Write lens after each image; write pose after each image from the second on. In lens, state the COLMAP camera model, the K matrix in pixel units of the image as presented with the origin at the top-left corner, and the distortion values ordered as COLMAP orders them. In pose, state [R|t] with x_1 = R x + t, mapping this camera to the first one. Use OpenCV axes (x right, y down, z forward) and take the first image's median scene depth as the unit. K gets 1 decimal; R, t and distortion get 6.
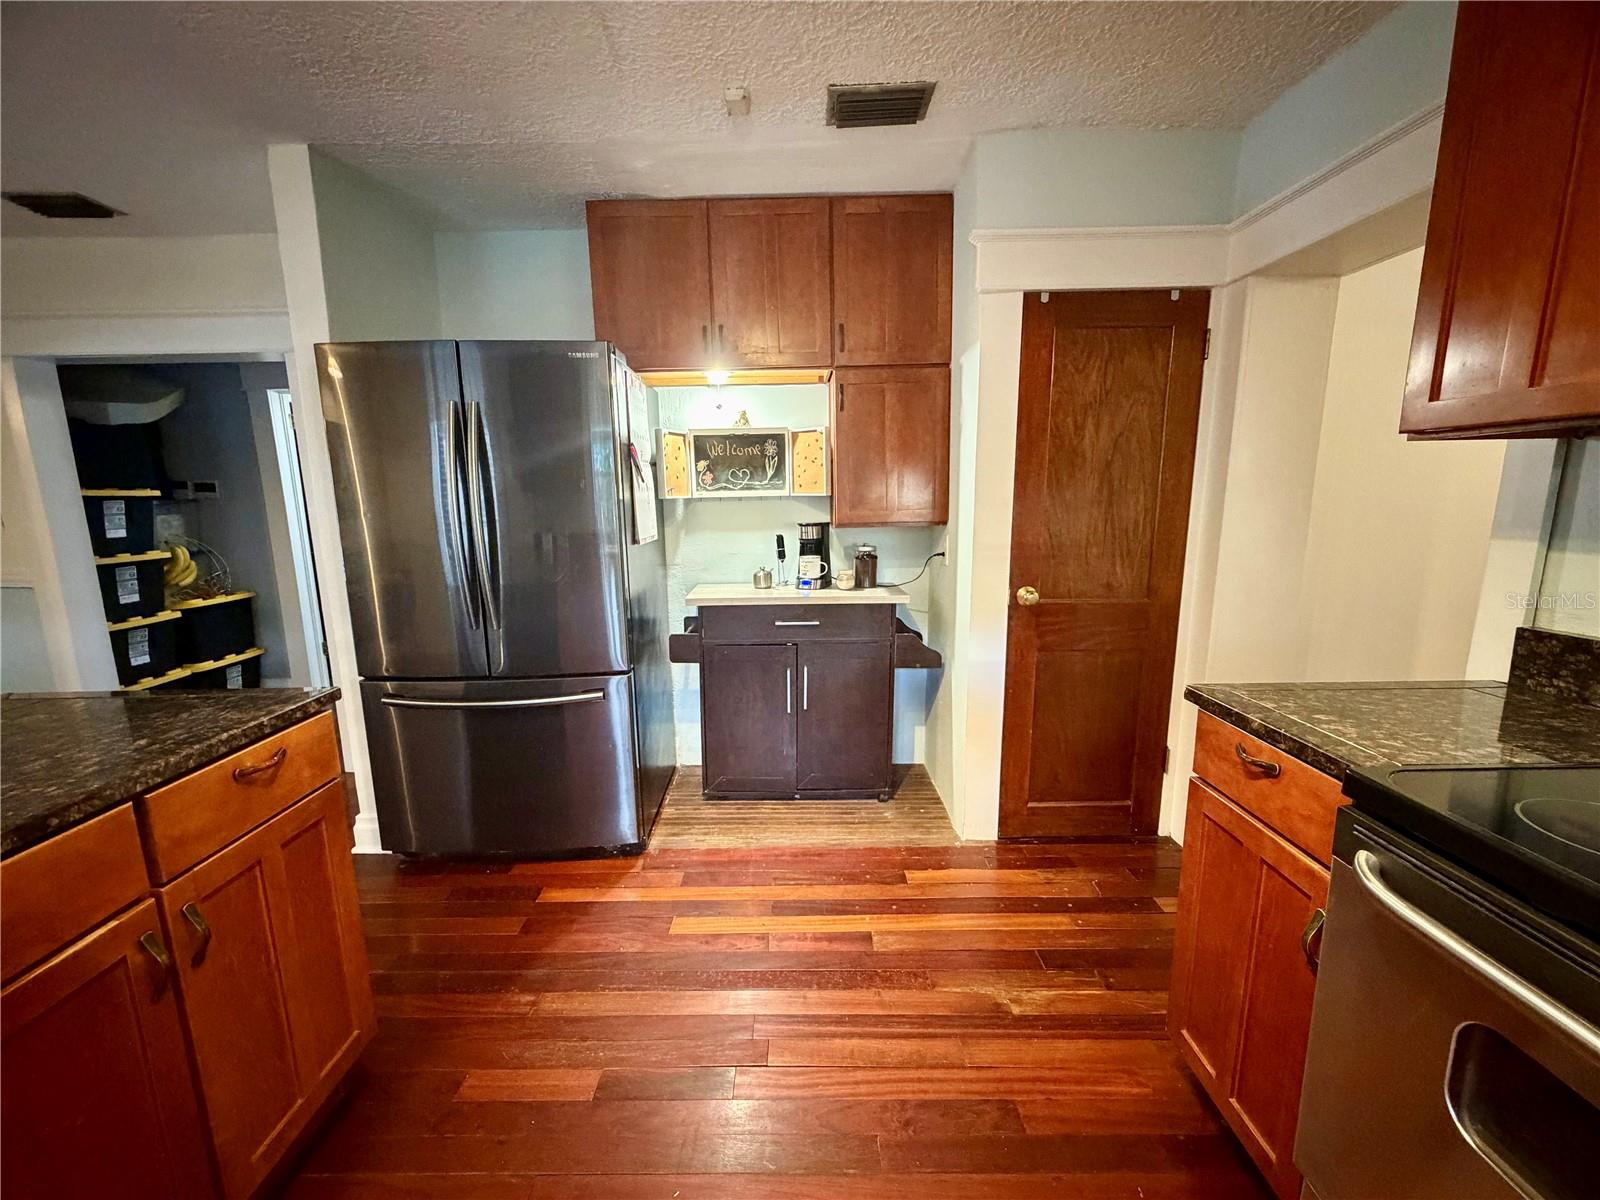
lens RADIAL K [[638.8, 0, 800.0], [0, 638.8, 600.0], [0, 0, 1]] dist [0.000689, 0.000268]
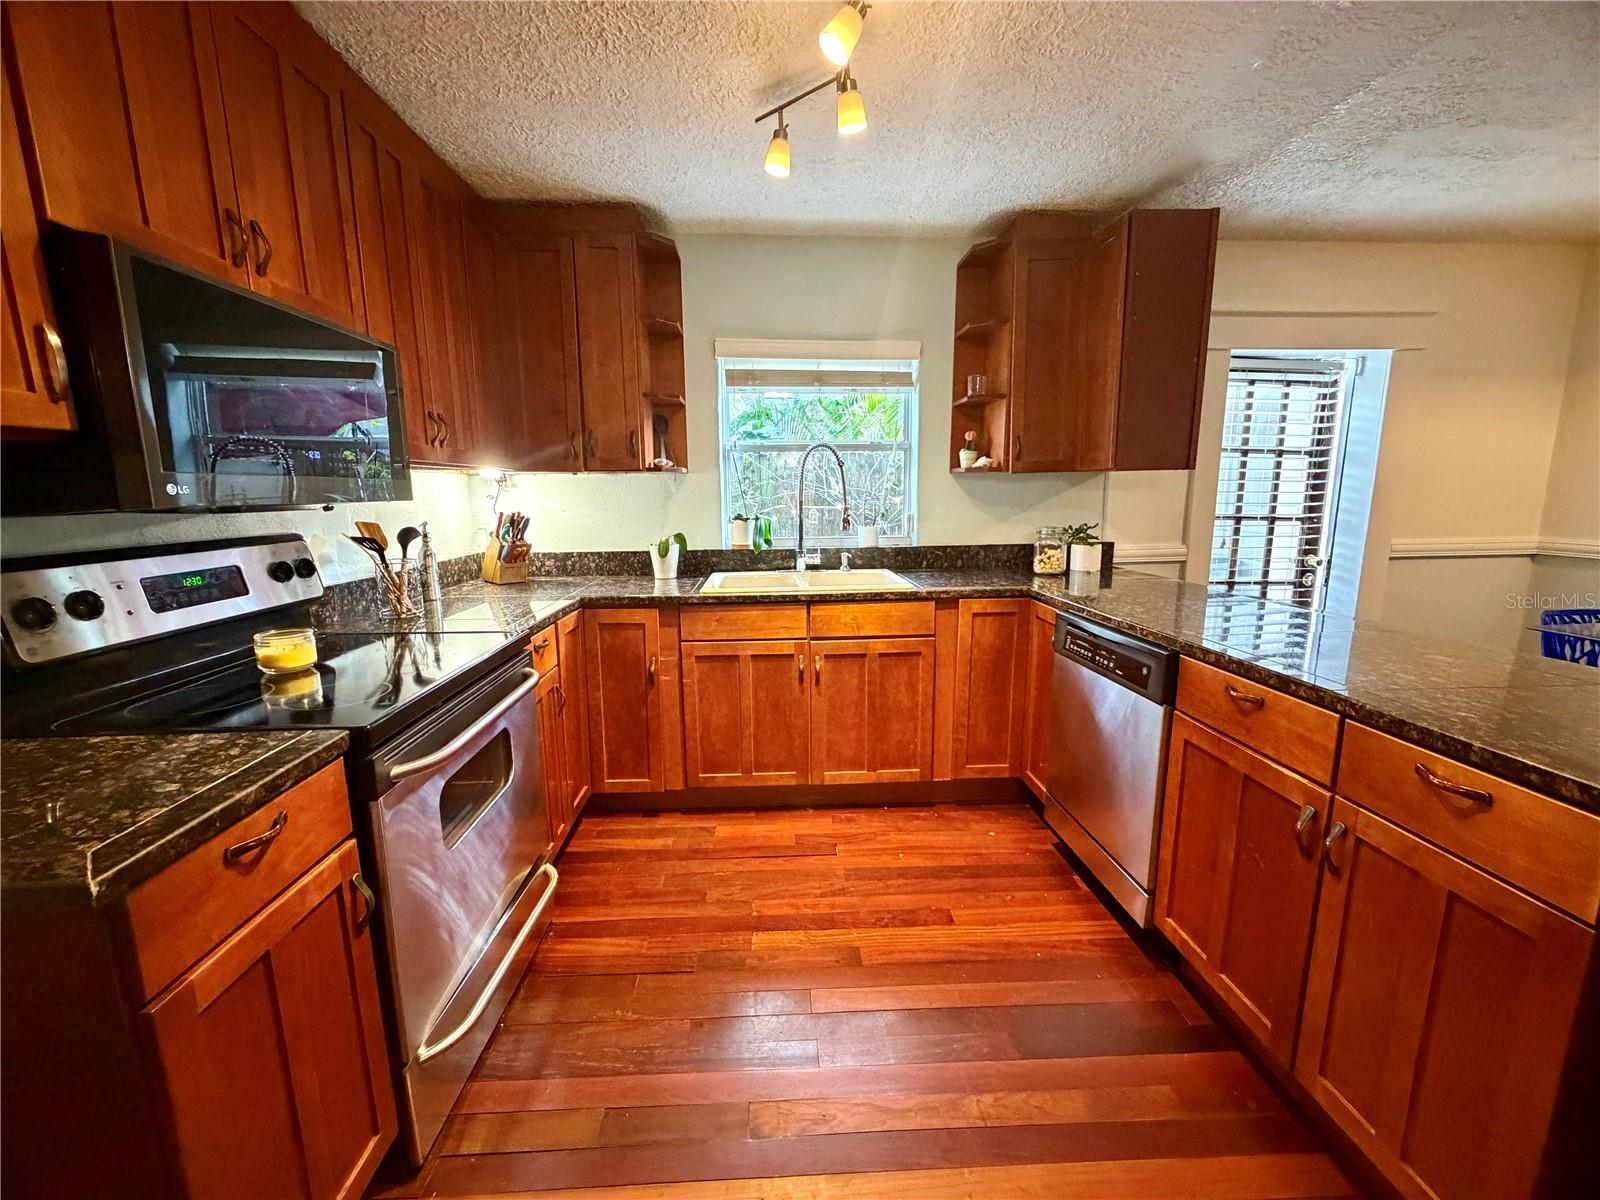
lens RADIAL K [[638.8, 0, 800.0], [0, 638.8, 600.0], [0, 0, 1]] dist [0.000689, 0.000268]
pose [[-0.998179, 0.031607, -0.051384, 0.080508], [0.012971, 0.944283, 0.328879, -0.286720], [0.058916, 0.327614, -0.942973, 1.740076]]
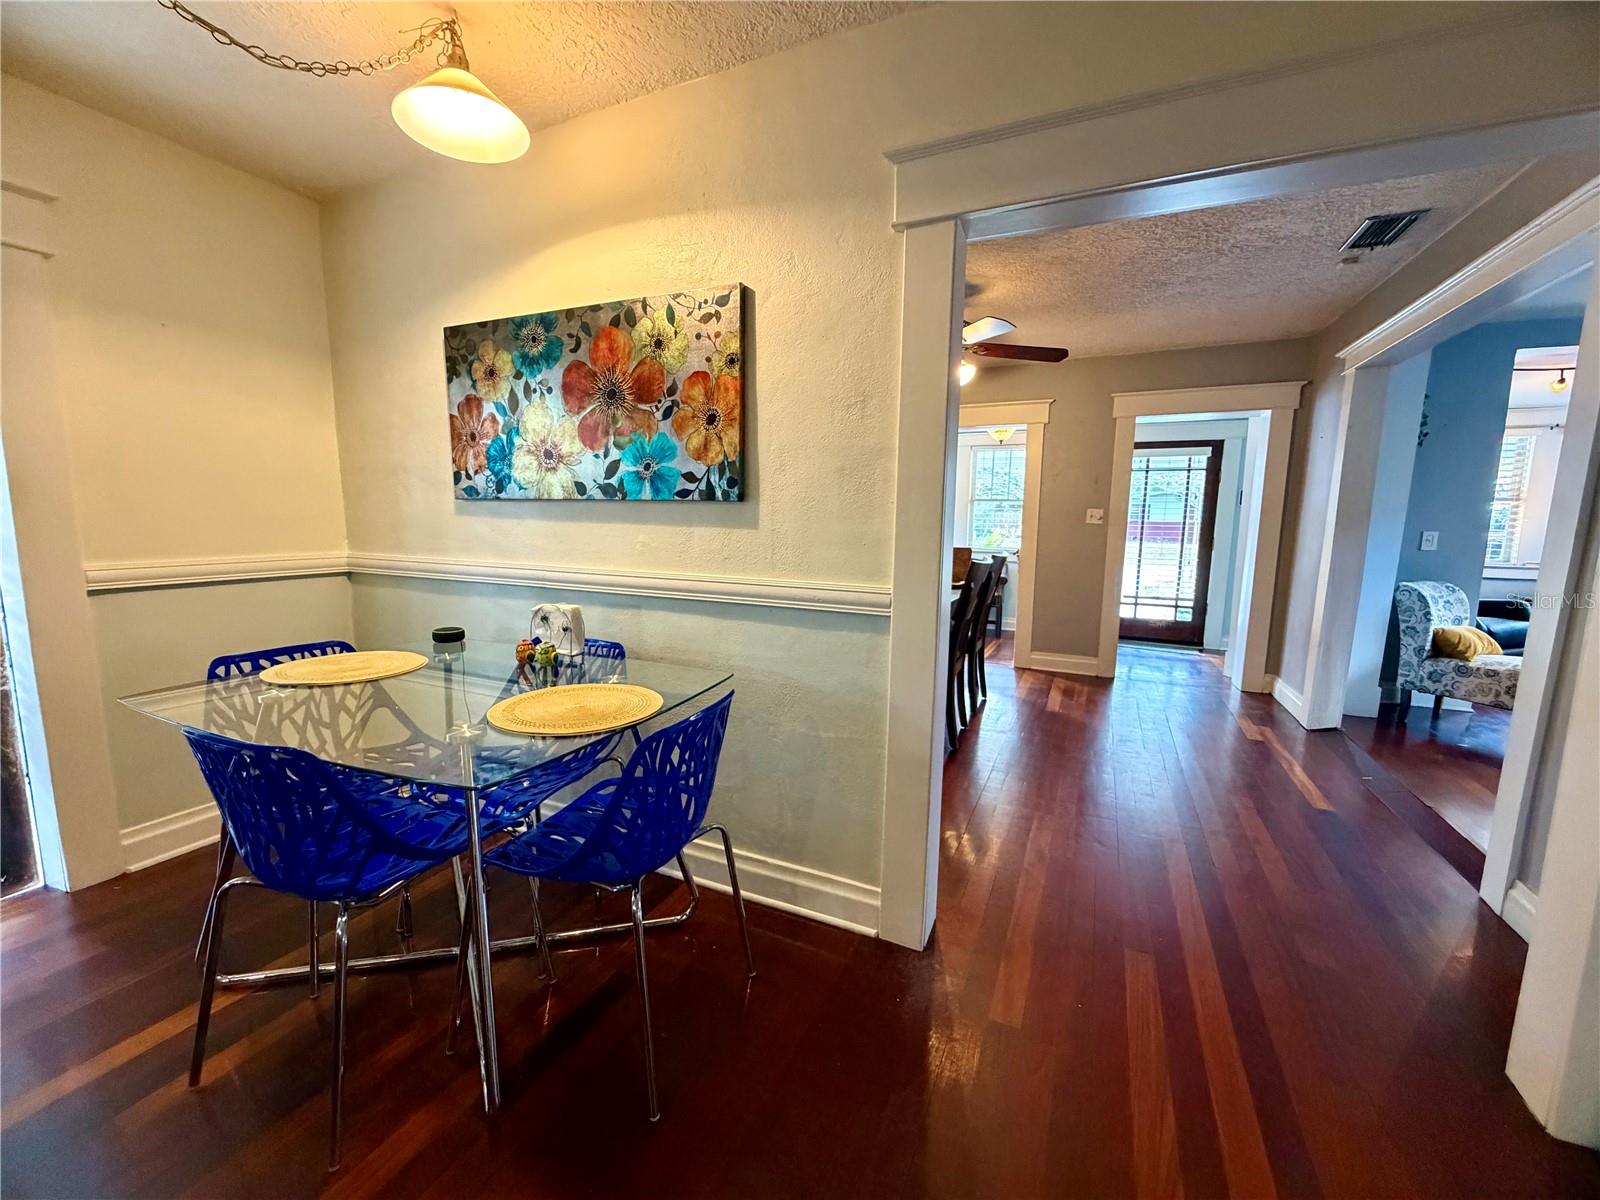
lens RADIAL K [[638.8, 0, 800.0], [0, 638.8, 600.0], [0, 0, 1]] dist [0.000689, 0.000268]
pose [[-0.417145, 0.122918, -0.900490, -2.115965], [-0.159636, 0.965498, 0.205741, -0.137075], [0.894710, 0.229575, -0.383131, 1.583430]]
